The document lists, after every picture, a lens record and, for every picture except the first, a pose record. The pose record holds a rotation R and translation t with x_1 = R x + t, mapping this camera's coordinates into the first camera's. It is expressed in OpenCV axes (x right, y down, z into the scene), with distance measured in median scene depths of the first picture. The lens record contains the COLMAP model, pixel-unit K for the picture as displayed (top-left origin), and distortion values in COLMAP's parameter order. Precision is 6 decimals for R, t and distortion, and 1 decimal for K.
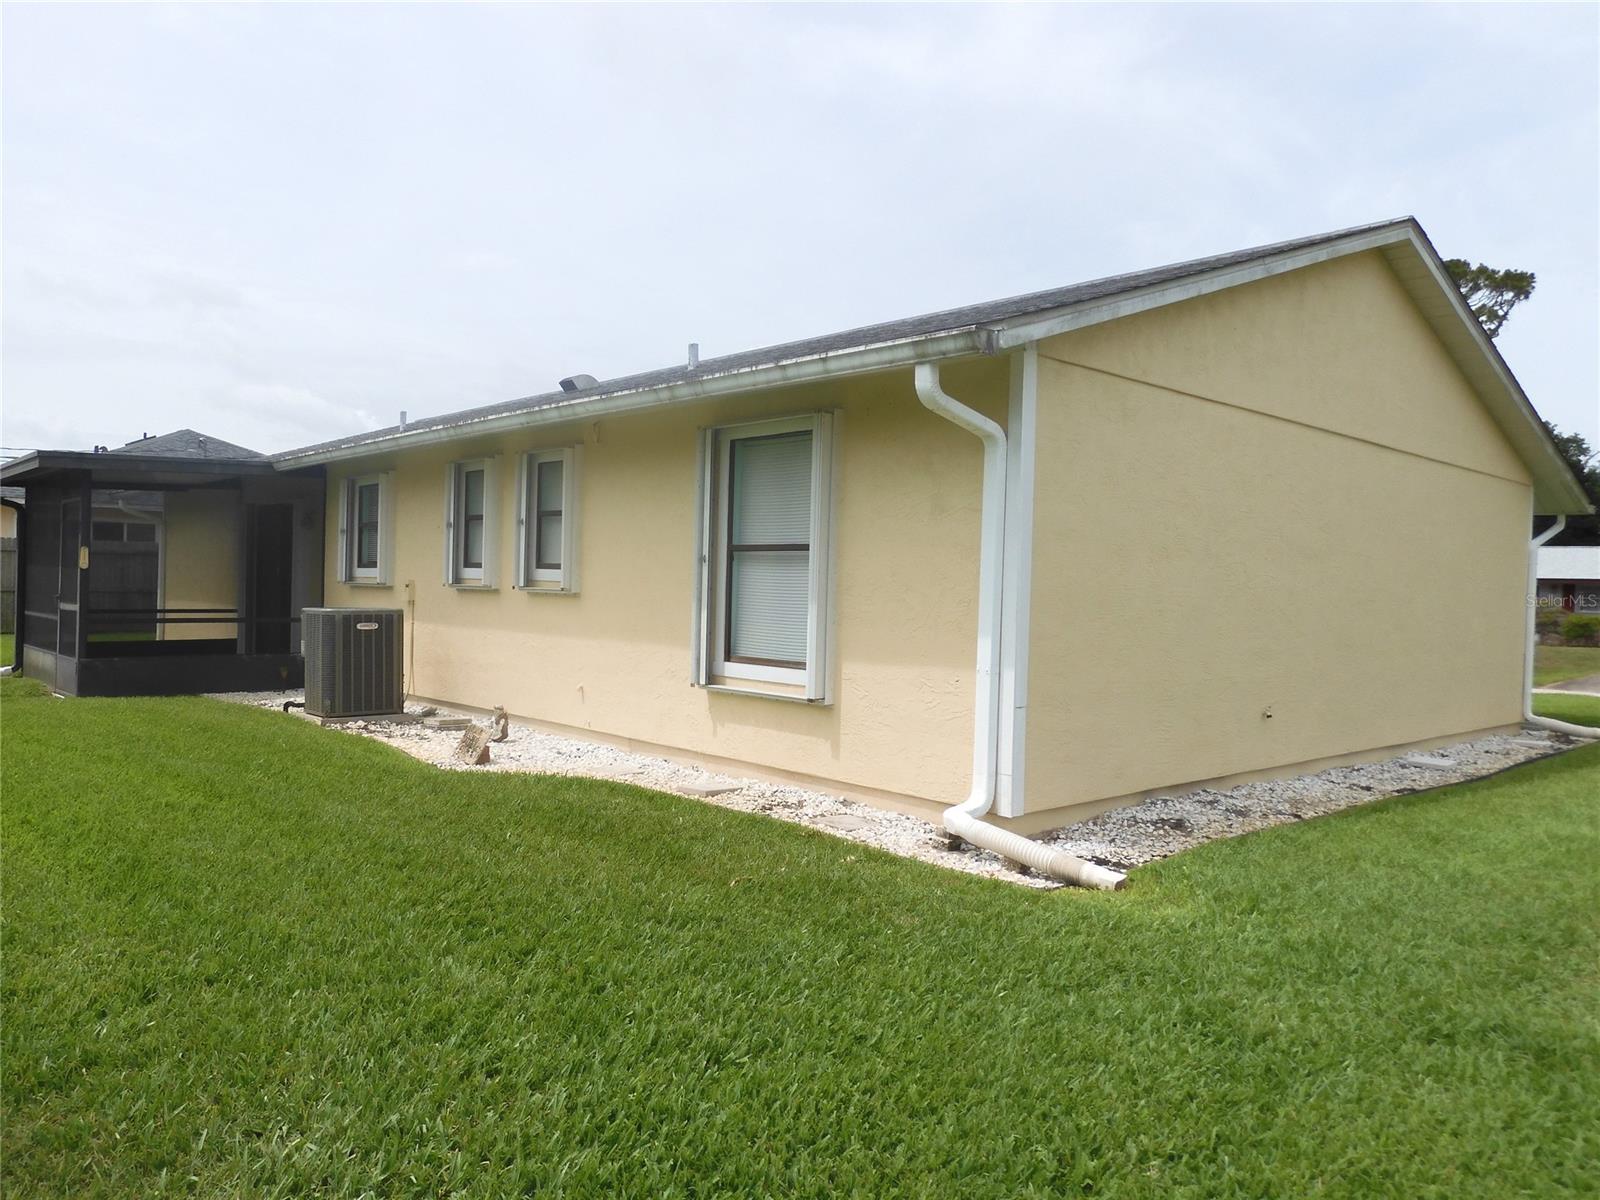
lens RADIAL K [[1159.8, 0, 800.0], [0, 1159.8, 600.0], [0, 0, 1]] dist [-0.002848, -0.003226]
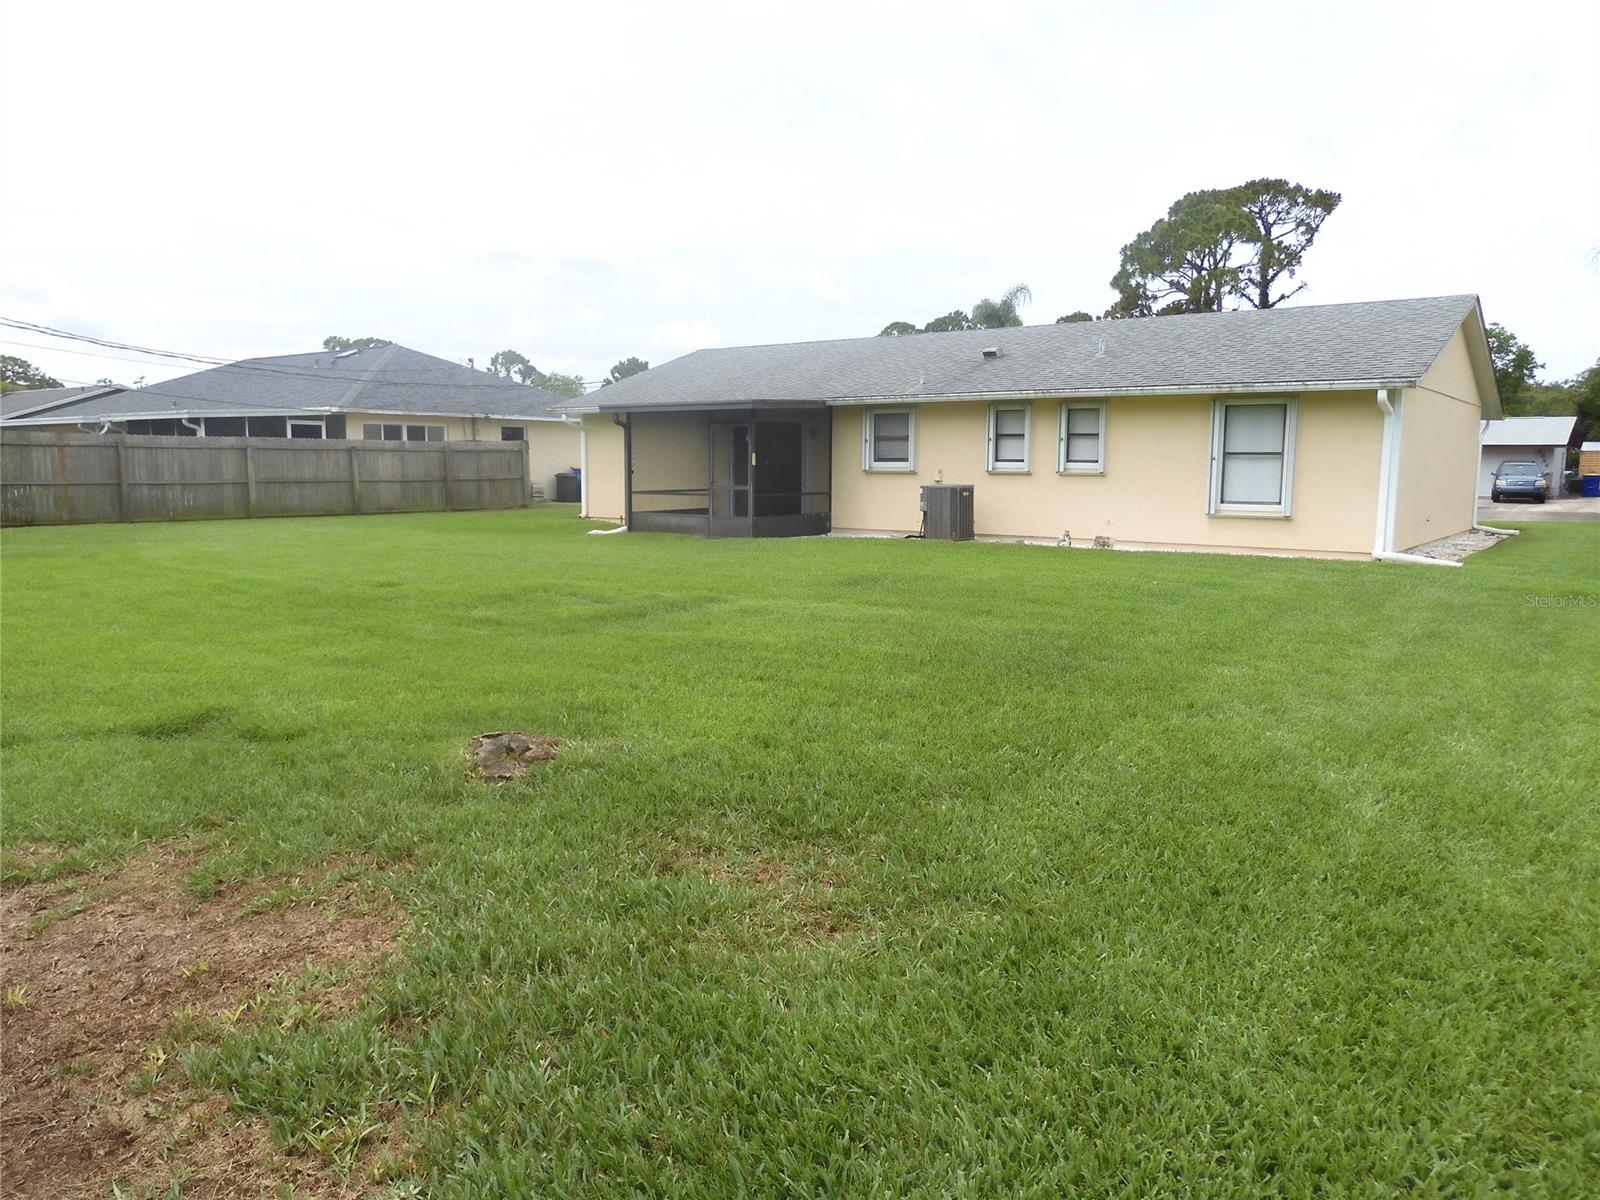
lens RADIAL K [[1111.2, 0, 797.6], [0, 1111.2, 572.8], [0, 0, 1]] dist [0.006517, 0.001453]
pose [[0.986302, -0.037179, 0.160707, -0.814897], [0.021438, 0.994896, 0.098597, -0.029605], [-0.163553, -0.093801, 0.982065, -0.670428]]
